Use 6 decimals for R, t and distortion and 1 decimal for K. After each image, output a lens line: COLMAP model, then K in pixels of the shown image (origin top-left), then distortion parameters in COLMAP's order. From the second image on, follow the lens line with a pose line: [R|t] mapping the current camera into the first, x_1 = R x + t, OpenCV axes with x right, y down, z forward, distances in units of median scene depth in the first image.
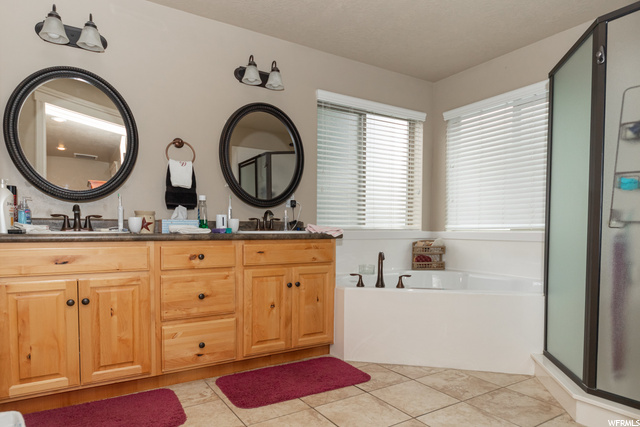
lens RADIAL K [[402.1, 0, 320.2], [0, 402.1, 215.2], [0, 0, 1]] dist [0.001543, 0.003074]
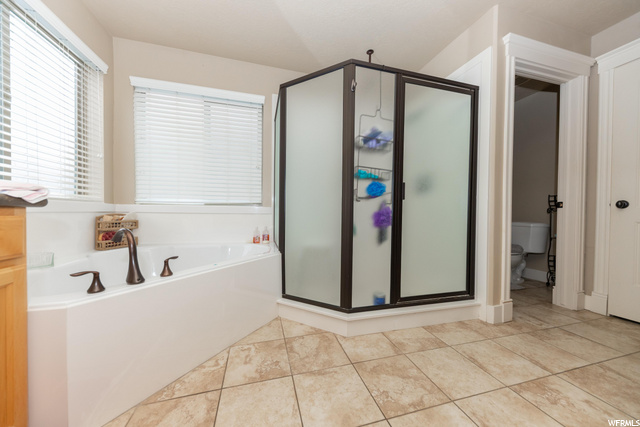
lens RADIAL K [[235.1, 0, 320.2], [0, 235.1, 214.1], [0, 0, 1]] dist [0.008890, -0.000111]
pose [[0.295194, -0.007289, 0.955410, -0.127481], [-0.040847, 0.998960, 0.020242, 0.048485], [-0.954564, -0.045001, 0.294589, 0.610513]]
